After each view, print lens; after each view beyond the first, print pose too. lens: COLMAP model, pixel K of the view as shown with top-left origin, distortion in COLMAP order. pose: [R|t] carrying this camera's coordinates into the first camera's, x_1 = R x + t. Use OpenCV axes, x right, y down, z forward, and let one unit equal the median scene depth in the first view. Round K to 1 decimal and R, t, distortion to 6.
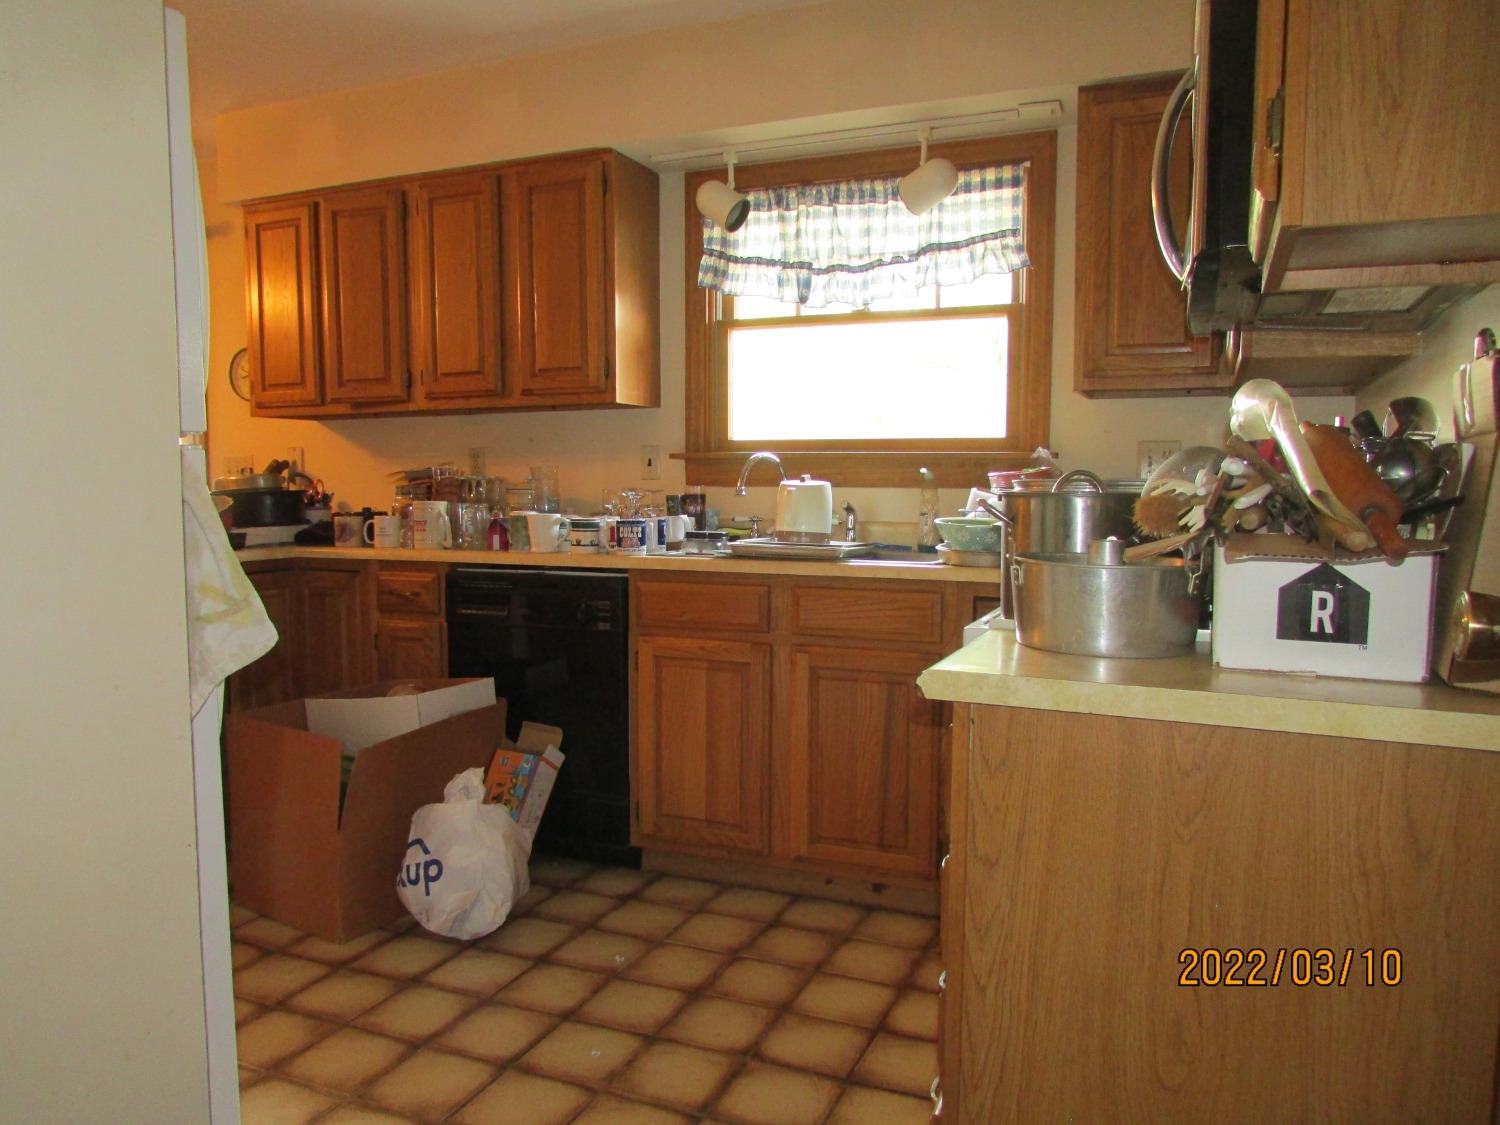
lens RADIAL K [[1083.5, 0, 748.5], [0, 1083.5, 563.8], [0, 0, 1]] dist [-0.010821, -0.002257]
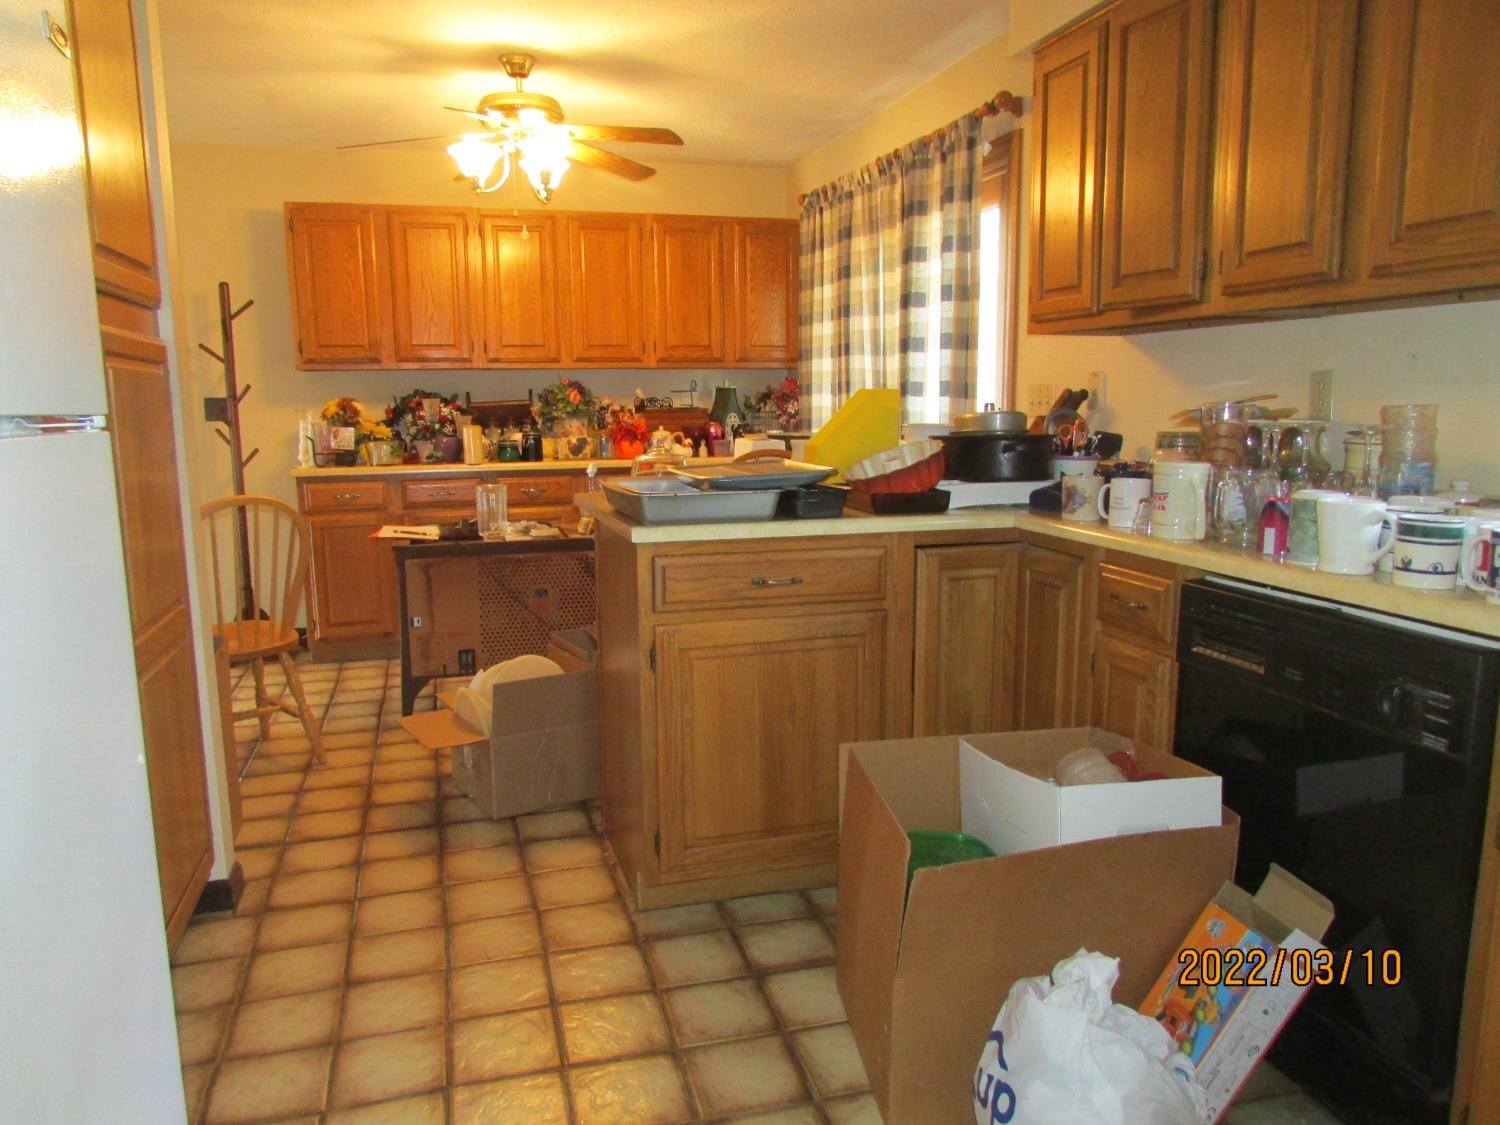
lens RADIAL K [[1083.5, 0, 753.7], [0, 1083.5, 559.8], [0, 0, 1]] dist [-0.010821, -0.002257]
pose [[0.634743, 0.116257, -0.763928, 0.031446], [-0.057309, 0.992977, 0.103497, -0.051951], [0.770595, -0.021914, 0.636948, 0.408620]]
